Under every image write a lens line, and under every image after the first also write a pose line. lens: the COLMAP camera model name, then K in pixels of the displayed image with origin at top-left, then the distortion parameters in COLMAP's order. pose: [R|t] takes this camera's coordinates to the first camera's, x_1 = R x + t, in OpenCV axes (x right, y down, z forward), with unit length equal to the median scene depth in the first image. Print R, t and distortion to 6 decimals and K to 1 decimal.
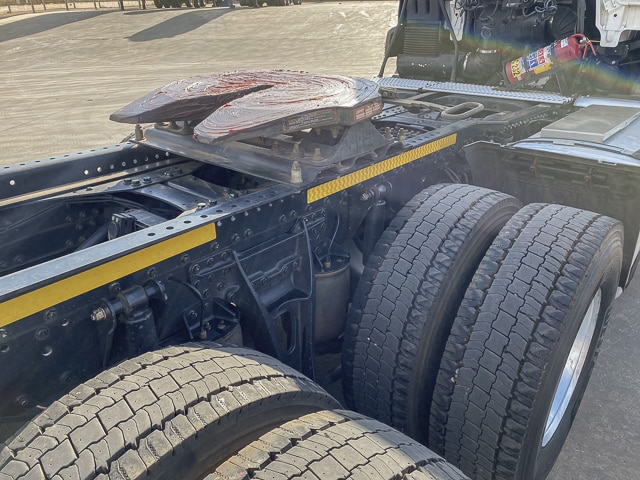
lens RADIAL K [[503.9, 0, 327.7], [0, 503.9, 239.3], [0, 0, 1]] dist [-0.000634, -0.004314]
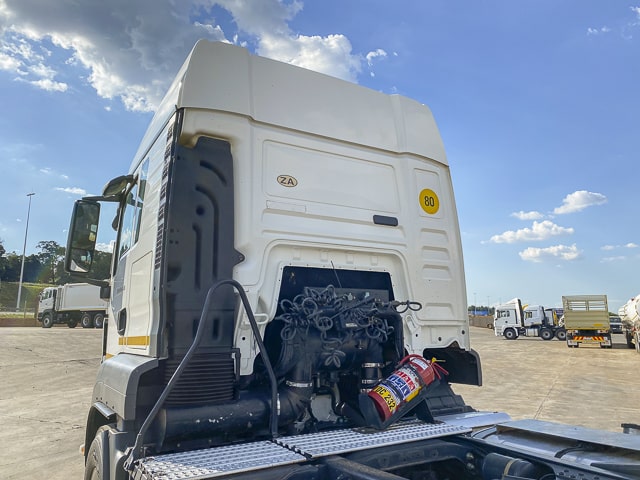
lens RADIAL K [[482.2, 0, 341.0], [0, 482.2, 237.6], [0, 0, 1]] dist [0.079847, -0.002989]
pose [[0.325139, 0.183059, 0.927779, -0.421494], [0.401988, 0.861278, -0.310814, -0.363609], [-0.855973, 0.474014, 0.206448, 0.814126]]
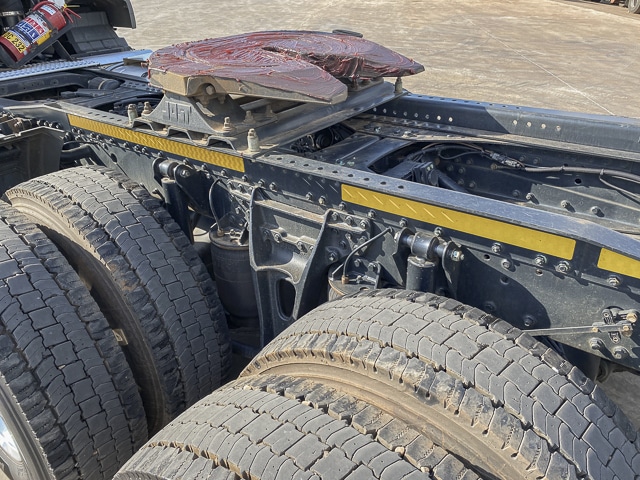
lens RADIAL K [[490.6, 0, 327.8], [0, 490.6, 236.4], [0, 0, 1]] dist [-0.002395, -0.010387]
pose [[-0.037192, -0.468746, 0.882550, -0.624389], [0.430331, 0.789566, 0.437494, -0.213138], [-0.901904, 0.396060, 0.172351, 0.489785]]
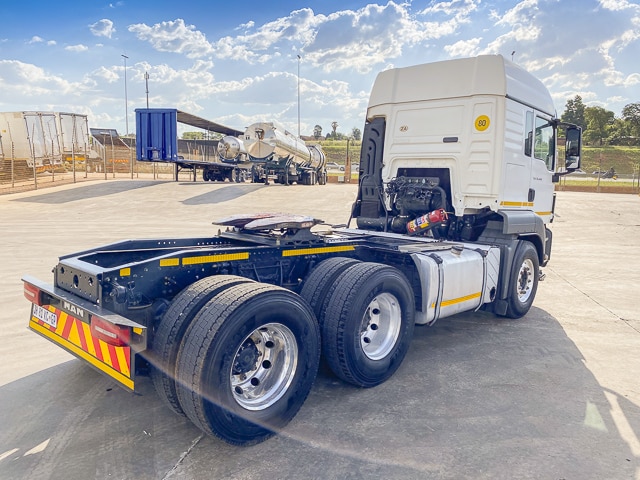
lens RADIAL K [[490.6, 0, 327.8], [0, 490.6, 236.4], [0, 0, 1]] dist [-0.002395, -0.010387]
pose [[0.997408, 0.057988, -0.042599, 0.148012], [-0.068704, 0.943422, -0.324399, 0.320309], [0.021378, 0.326485, 0.944961, -0.726421]]
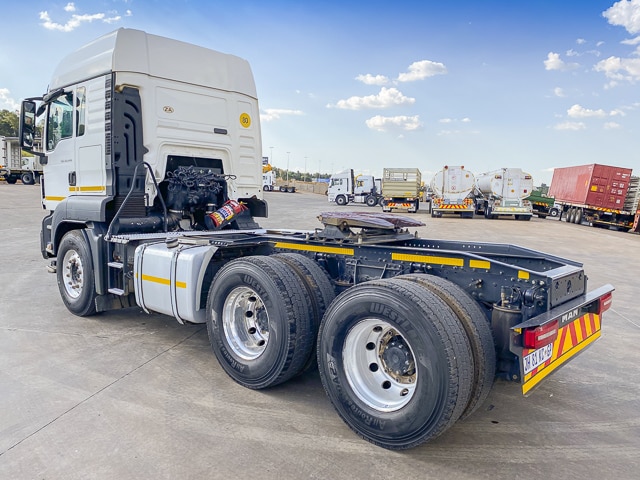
lens RADIAL K [[503.9, 0, 327.7], [0, 503.9, 239.3], [0, 0, 1]] dist [-0.000634, -0.004314]
pose [[0.046387, -0.074717, 0.996125, -1.425994], [0.397645, 0.916165, 0.050202, -0.215605], [-0.916366, 0.393776, 0.072209, 0.570342]]
